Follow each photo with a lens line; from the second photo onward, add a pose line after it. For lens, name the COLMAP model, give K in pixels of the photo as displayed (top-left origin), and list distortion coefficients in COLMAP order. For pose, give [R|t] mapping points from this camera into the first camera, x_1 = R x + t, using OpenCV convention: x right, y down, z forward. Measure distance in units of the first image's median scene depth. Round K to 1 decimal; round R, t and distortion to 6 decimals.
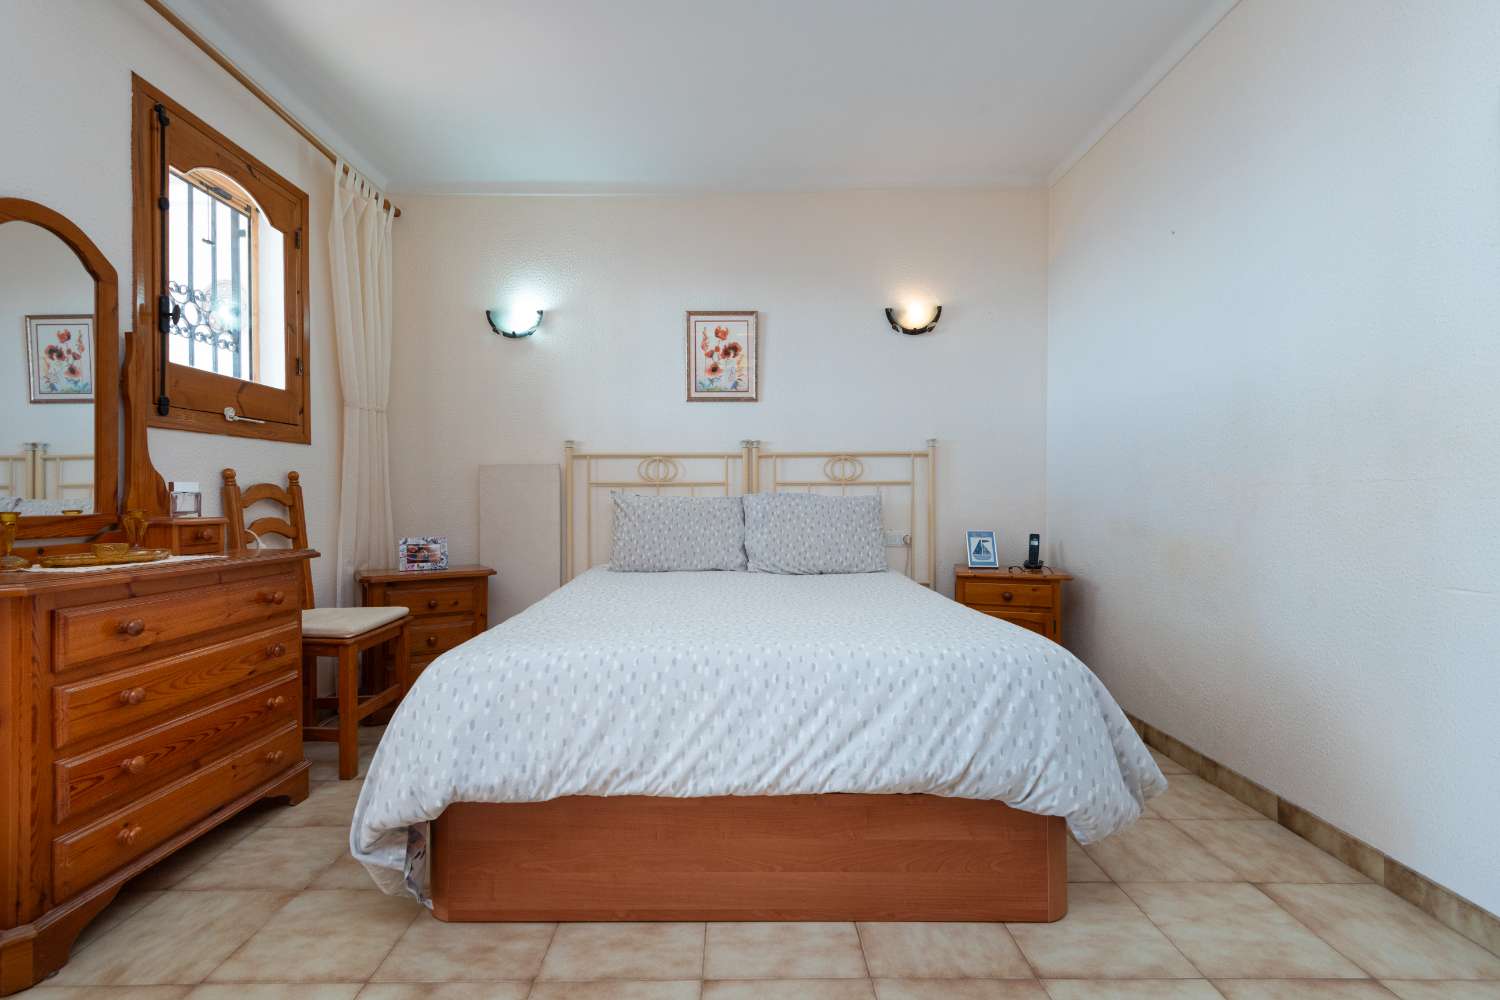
lens RADIAL K [[694.0, 0, 745.9], [0, 694.0, 494.3], [0, 0, 1]] dist [0.022874, -0.006862]
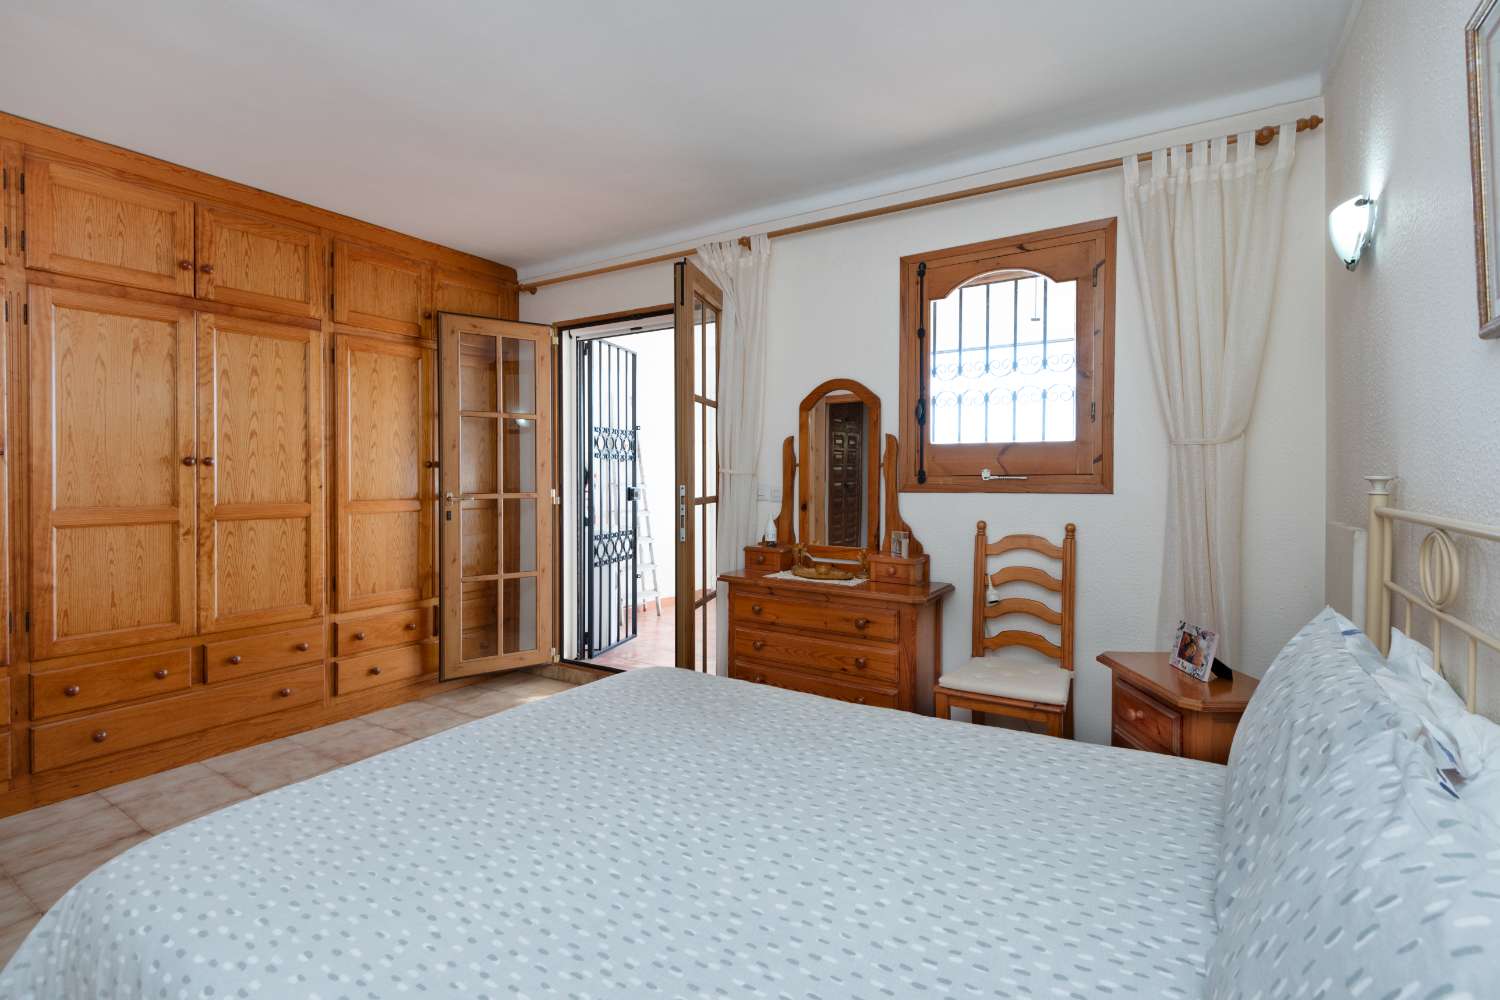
lens RADIAL K [[701.5, 0, 761.2], [0, 701.5, 472.7], [0, 0, 1]] dist [0.022055, -0.011790]
pose [[-0.552064, -0.004134, -0.833791, 0.387785], [0.001753, 0.999980, -0.006119, -0.094258], [0.833800, -0.004840, -0.552046, 1.131368]]
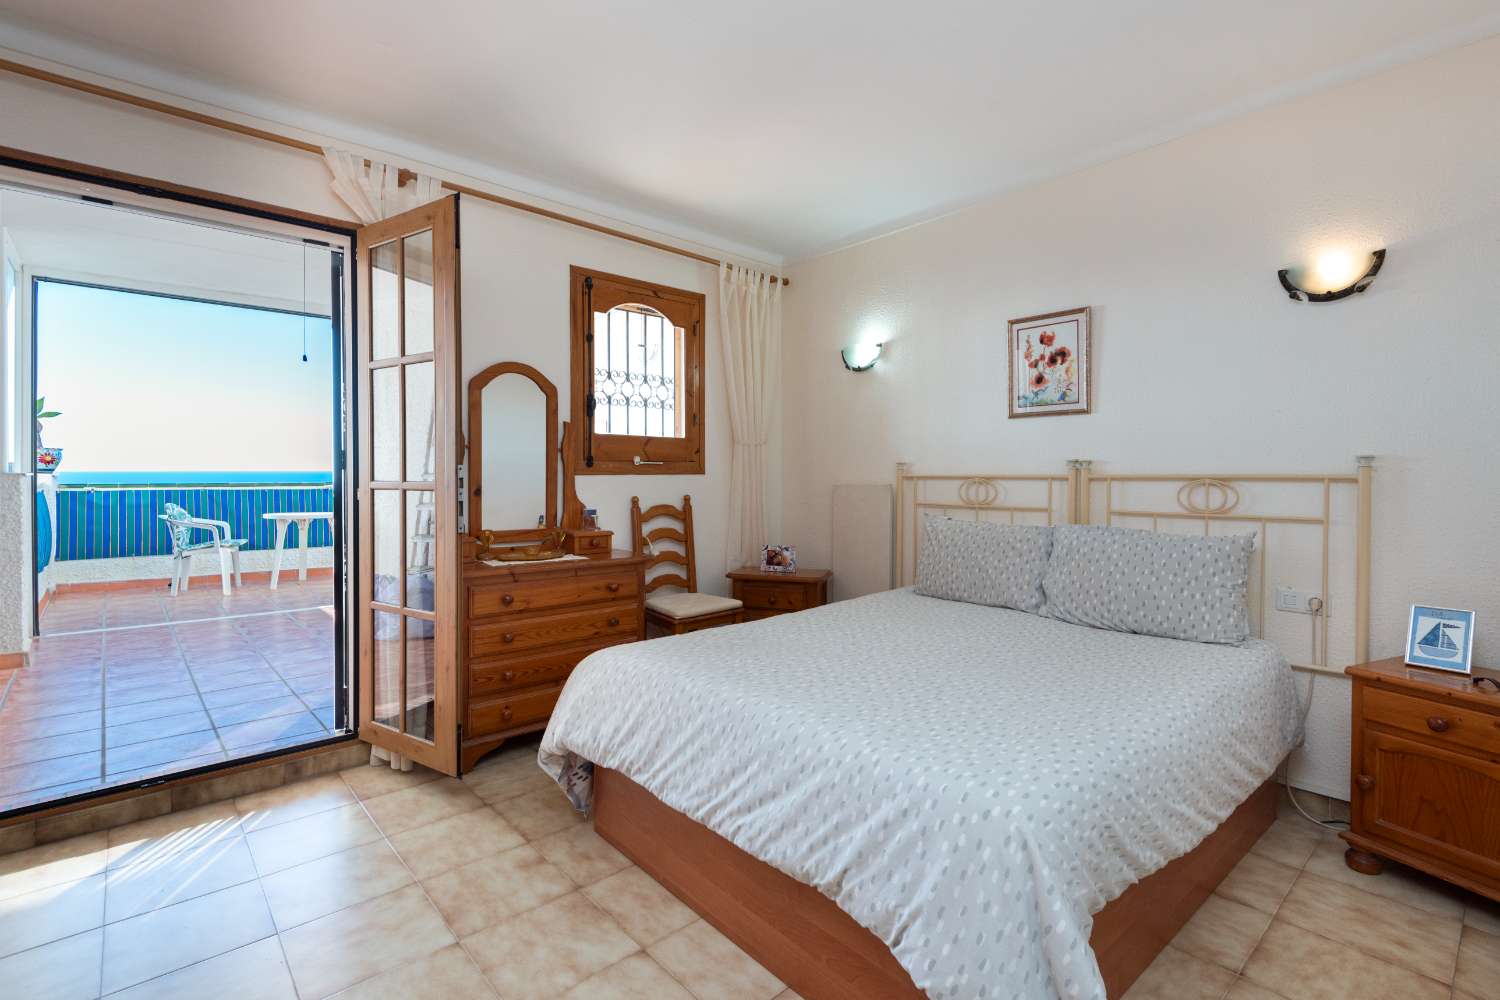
lens RADIAL K [[701.5, 0, 737.8], [0, 701.5, 474.2], [0, 0, 1]] dist [0.022055, -0.011790]
pose [[0.648829, 0.005244, -0.760916, 0.482653], [-0.003019, 0.999986, 0.004317, -0.077507], [0.760928, -0.000504, 0.648836, 0.148588]]
